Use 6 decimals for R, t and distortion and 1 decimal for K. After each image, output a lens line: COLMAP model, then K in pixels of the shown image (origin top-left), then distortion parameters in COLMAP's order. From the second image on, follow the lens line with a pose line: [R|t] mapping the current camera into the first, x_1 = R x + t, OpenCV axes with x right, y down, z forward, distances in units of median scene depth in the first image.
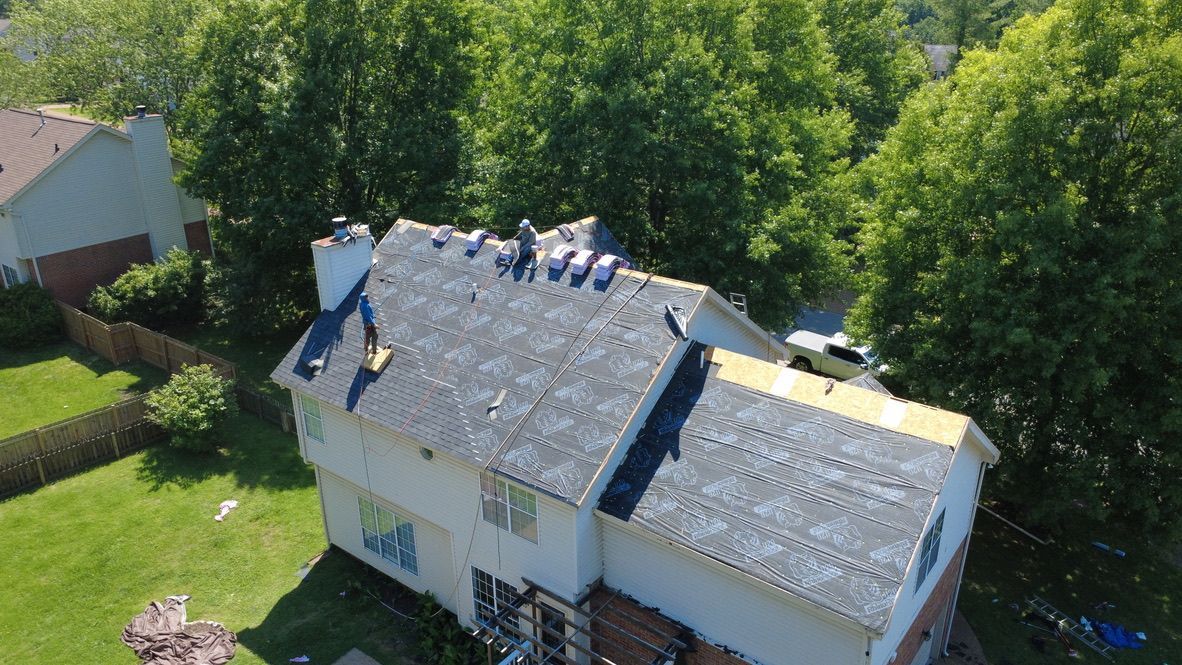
lens RADIAL K [[855.2, 0, 589.8], [0, 855.2, 332.9], [0, 0, 1]] dist [-0.014175, -0.001535]
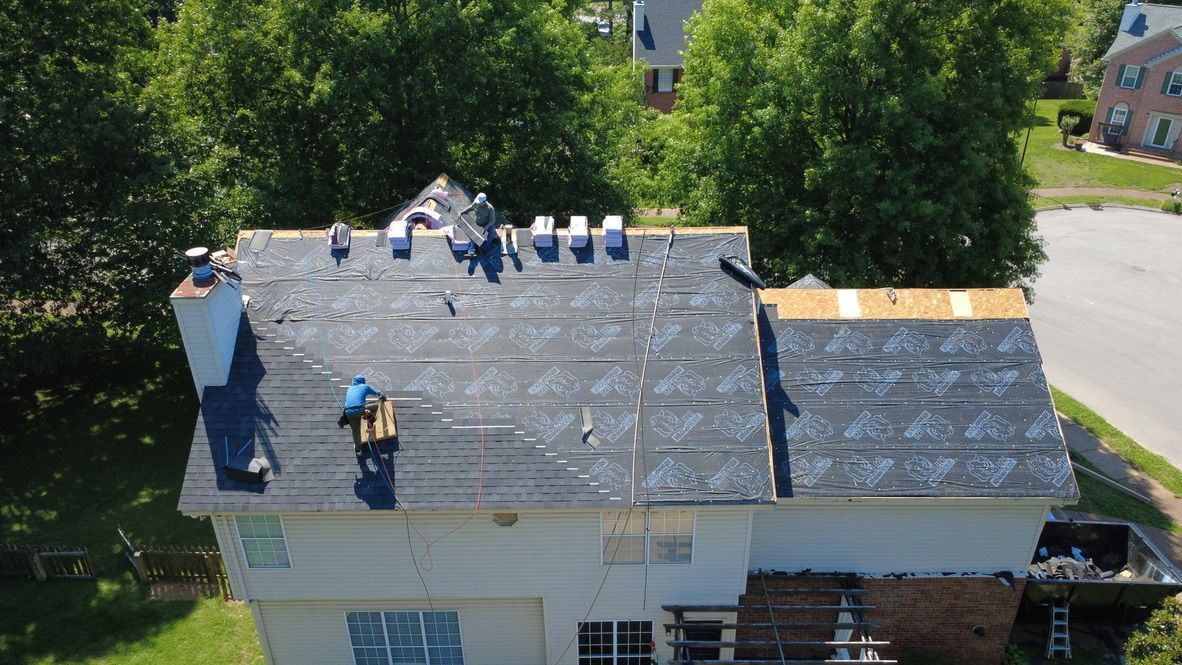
lens RADIAL K [[855.2, 0, 591.7], [0, 855.2, 333.0], [0, 0, 1]] dist [-0.014175, -0.001535]
pose [[0.794878, -0.289465, 0.533273, -0.501057], [0.231843, 0.957077, 0.173932, -0.138735], [-0.560730, -0.014619, 0.827870, 0.325617]]
